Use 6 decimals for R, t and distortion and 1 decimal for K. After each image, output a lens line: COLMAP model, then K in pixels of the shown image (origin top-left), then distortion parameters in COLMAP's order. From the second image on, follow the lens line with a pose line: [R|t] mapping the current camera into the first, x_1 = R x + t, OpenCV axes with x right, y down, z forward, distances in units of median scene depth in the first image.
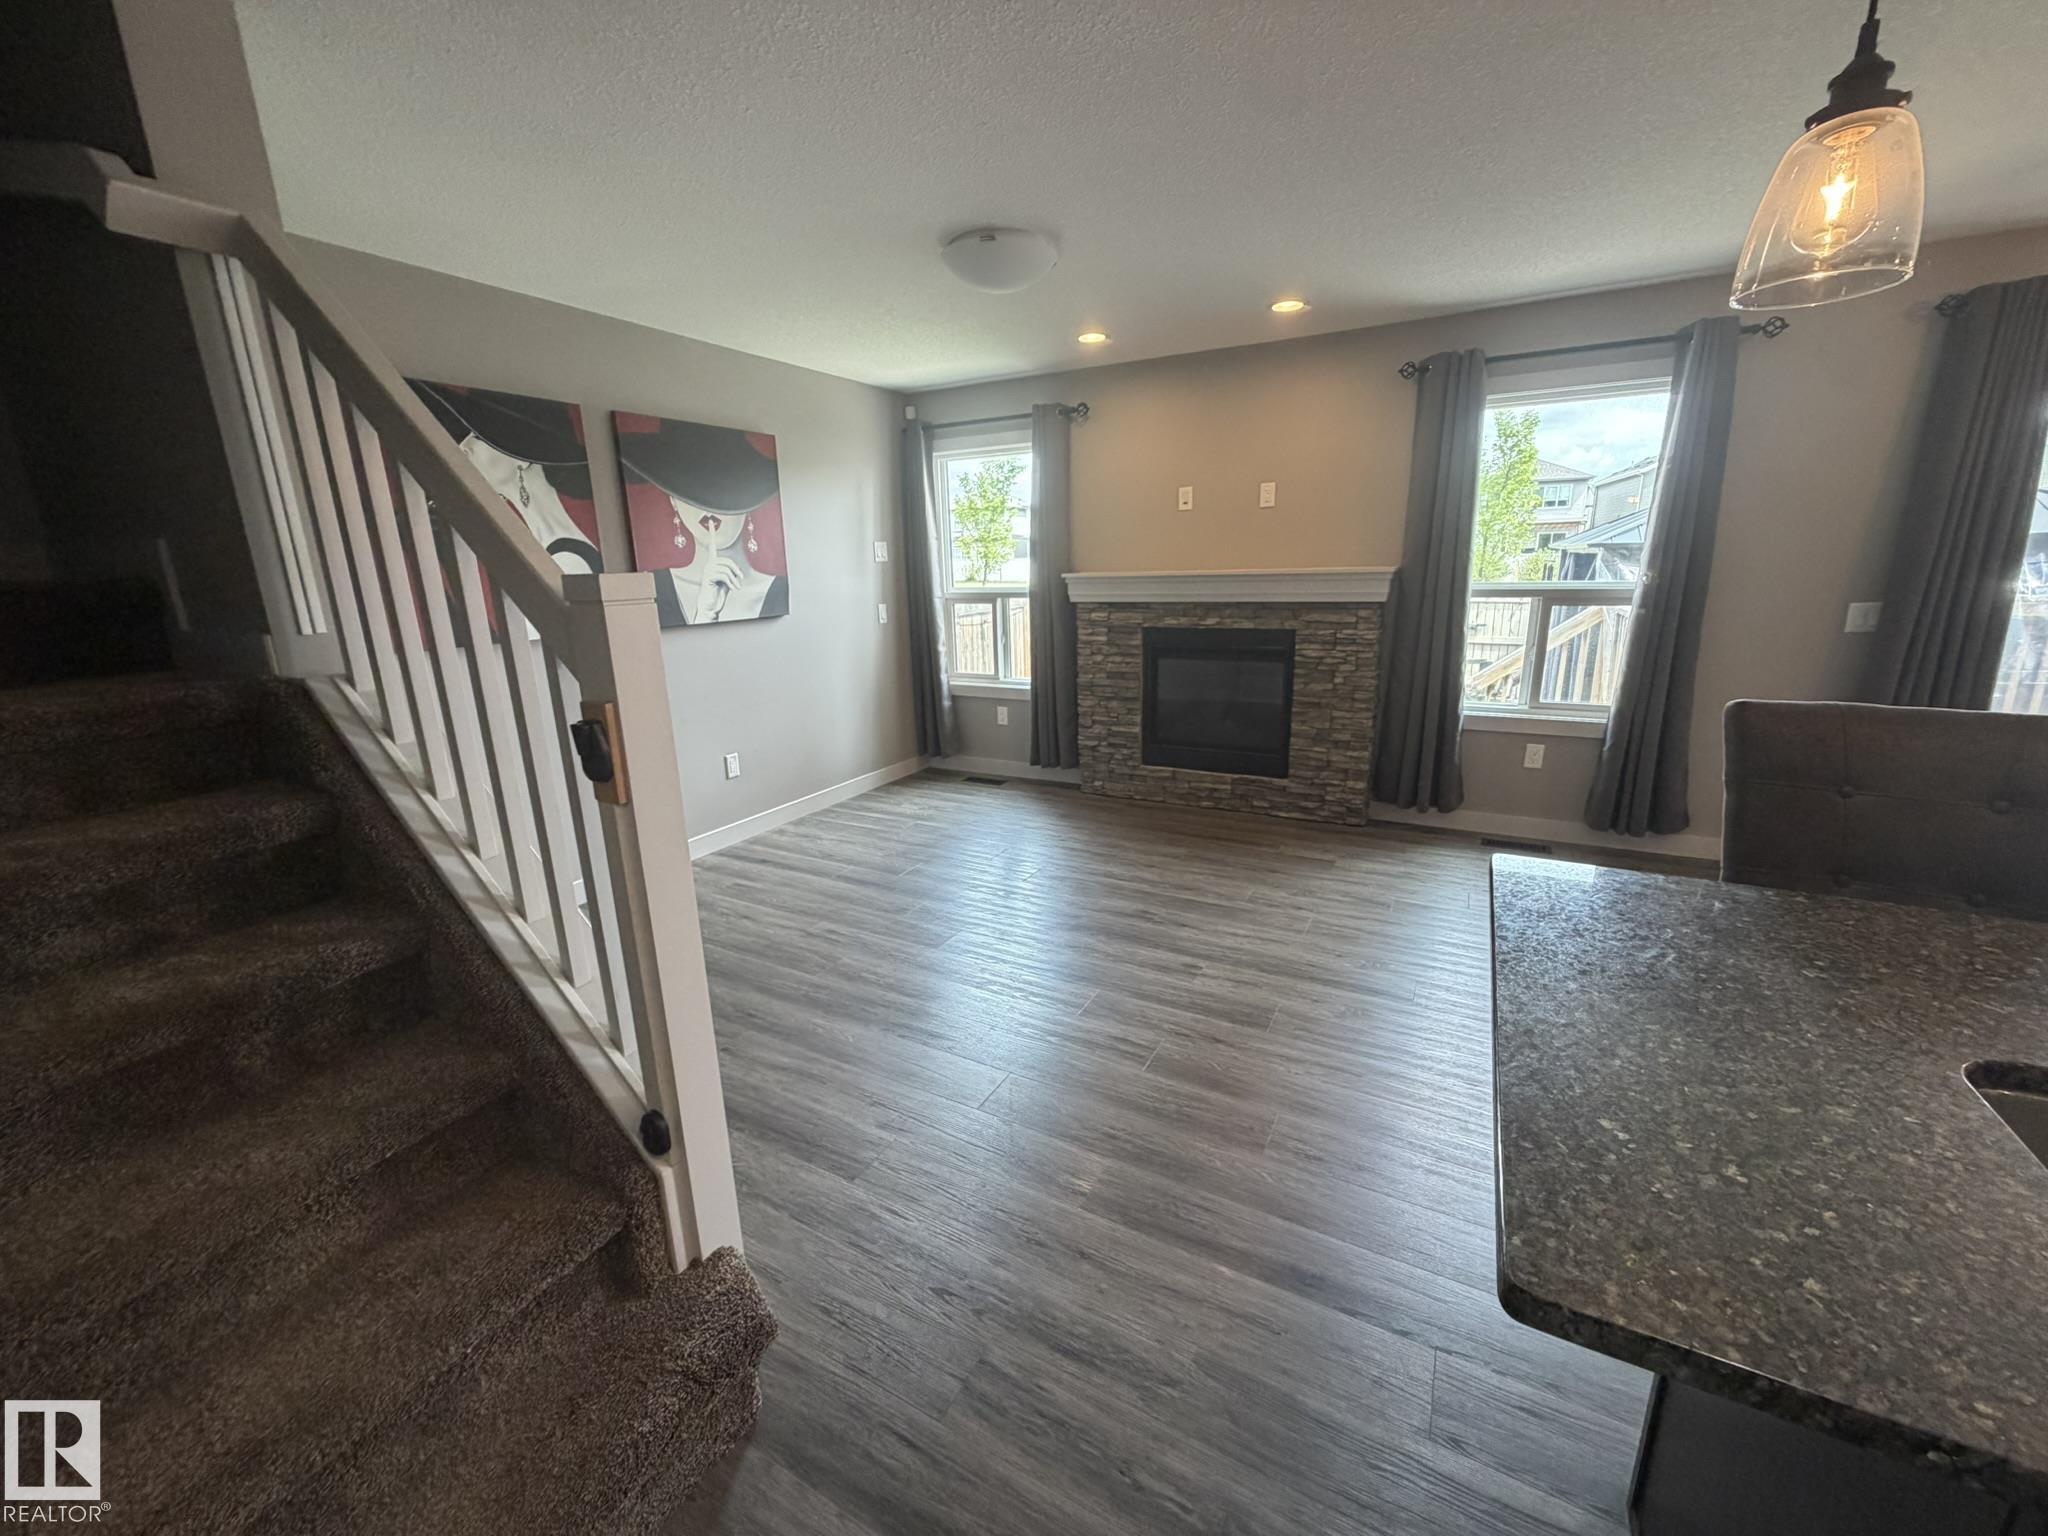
lens RADIAL K [[811.4, 0, 1031.3], [0, 811.4, 772.9], [0, 0, 1]] dist [0.001957, -0.000552]
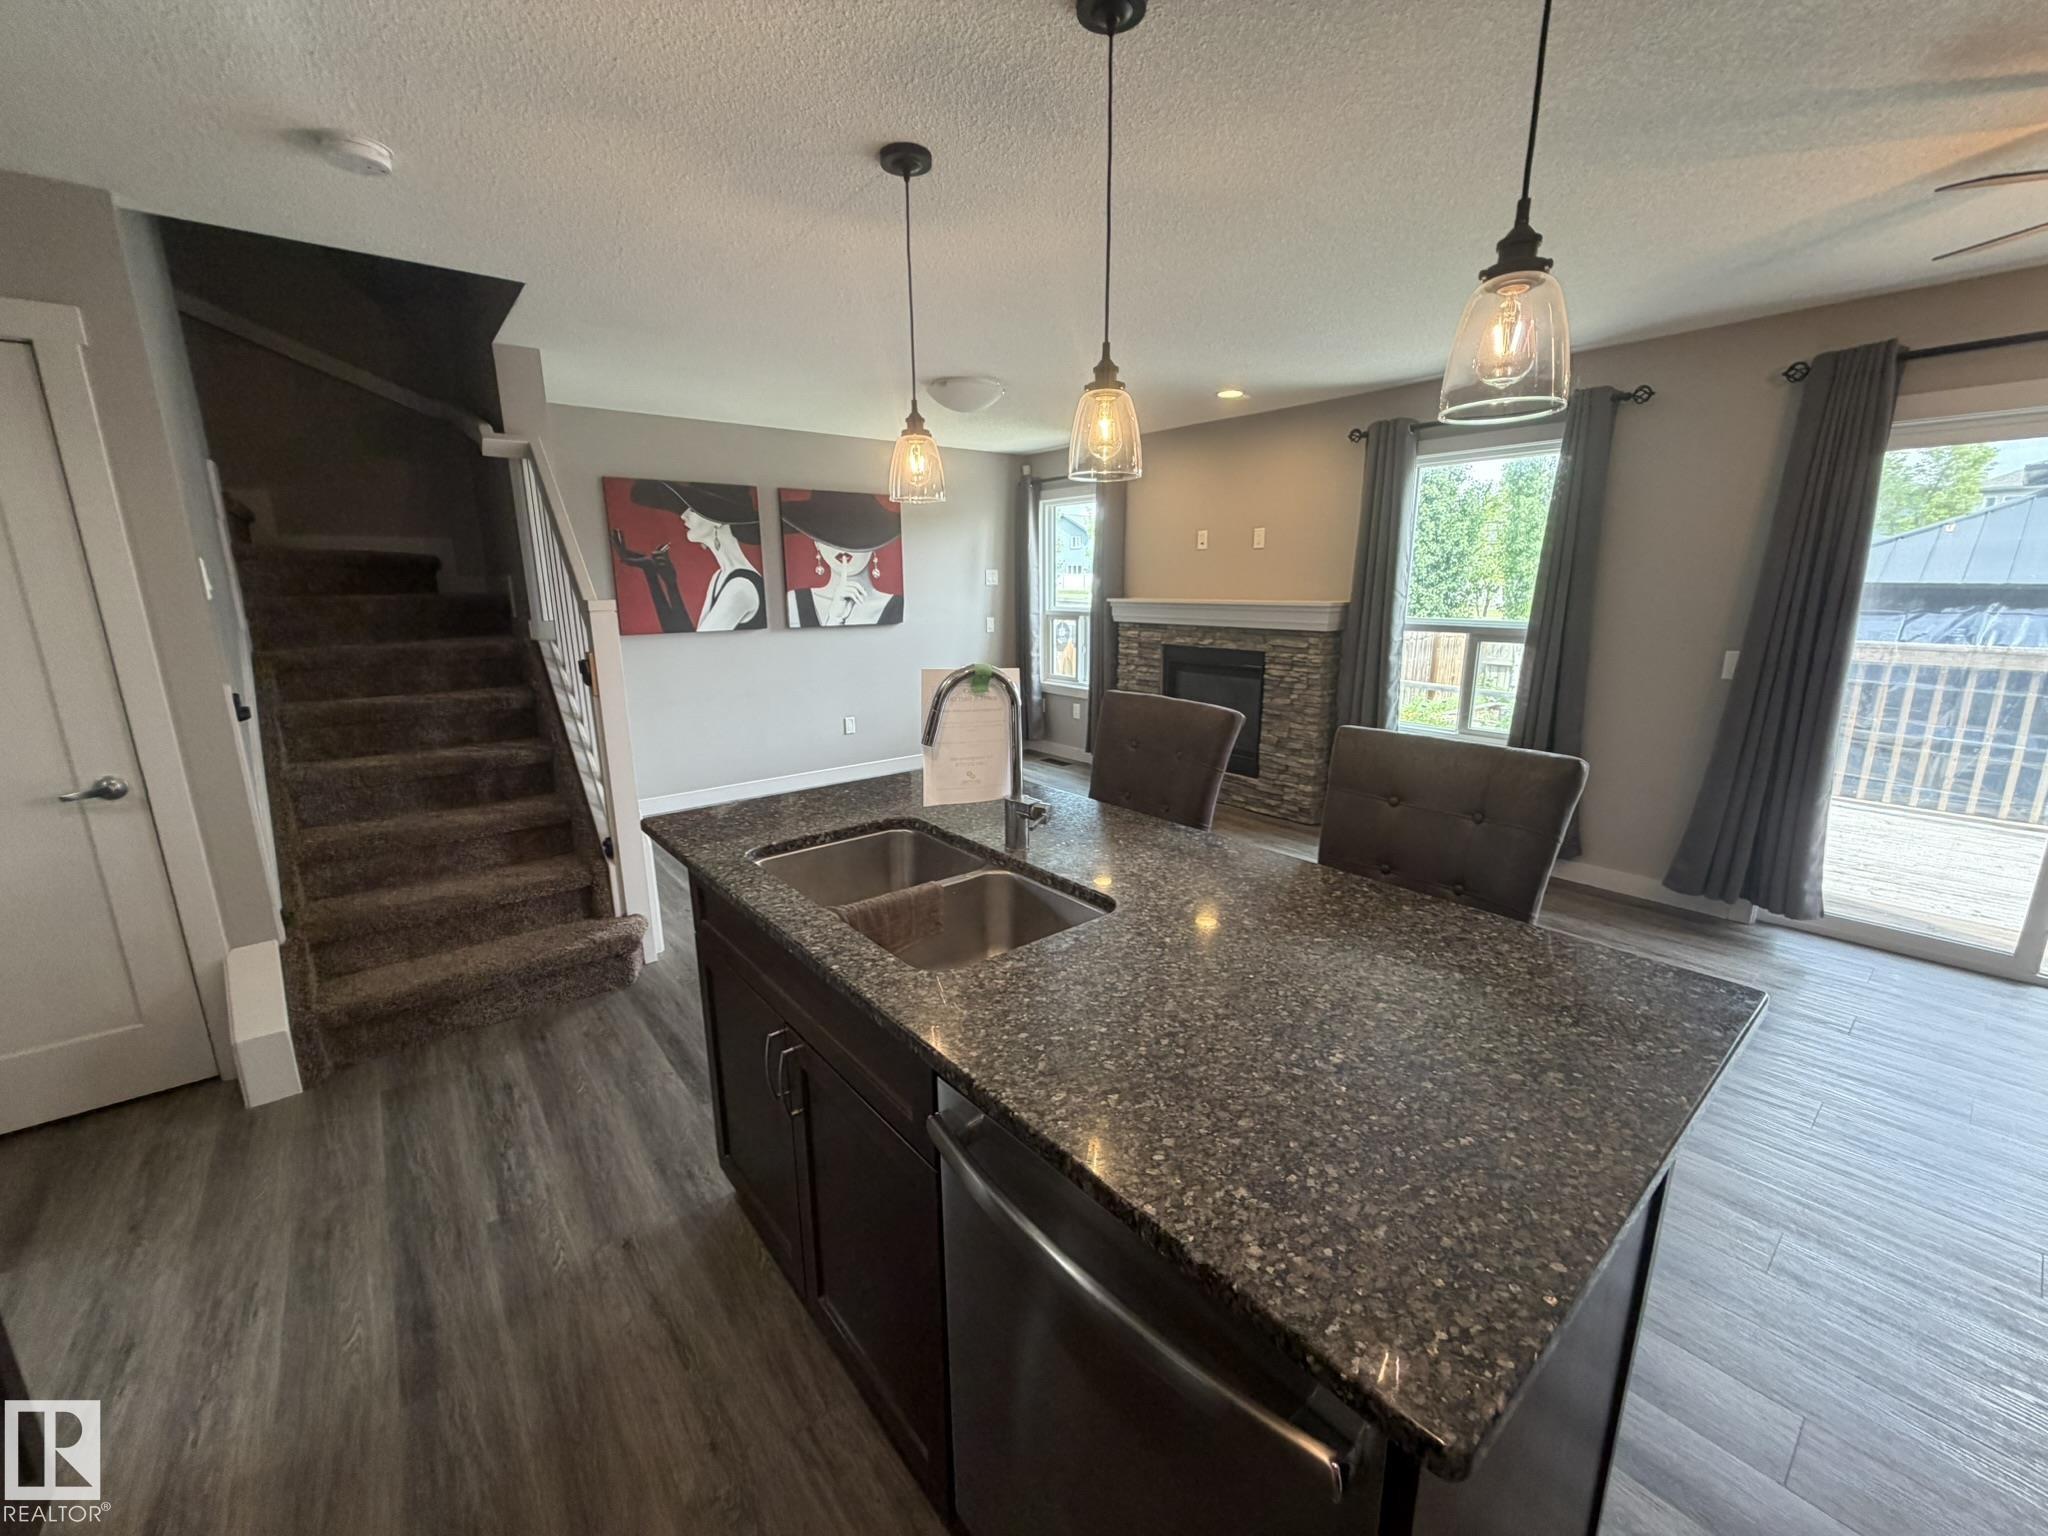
lens RADIAL K [[811.4, 0, 1026.5], [0, 811.4, 756.4], [0, 0, 1]] dist [0.001957, -0.000552]
pose [[0.931561, 0.098616, -0.349955, 0.428947], [-0.111041, 0.993694, -0.015567, 0.032116], [0.346213, 0.053361, 0.936637, -0.222371]]
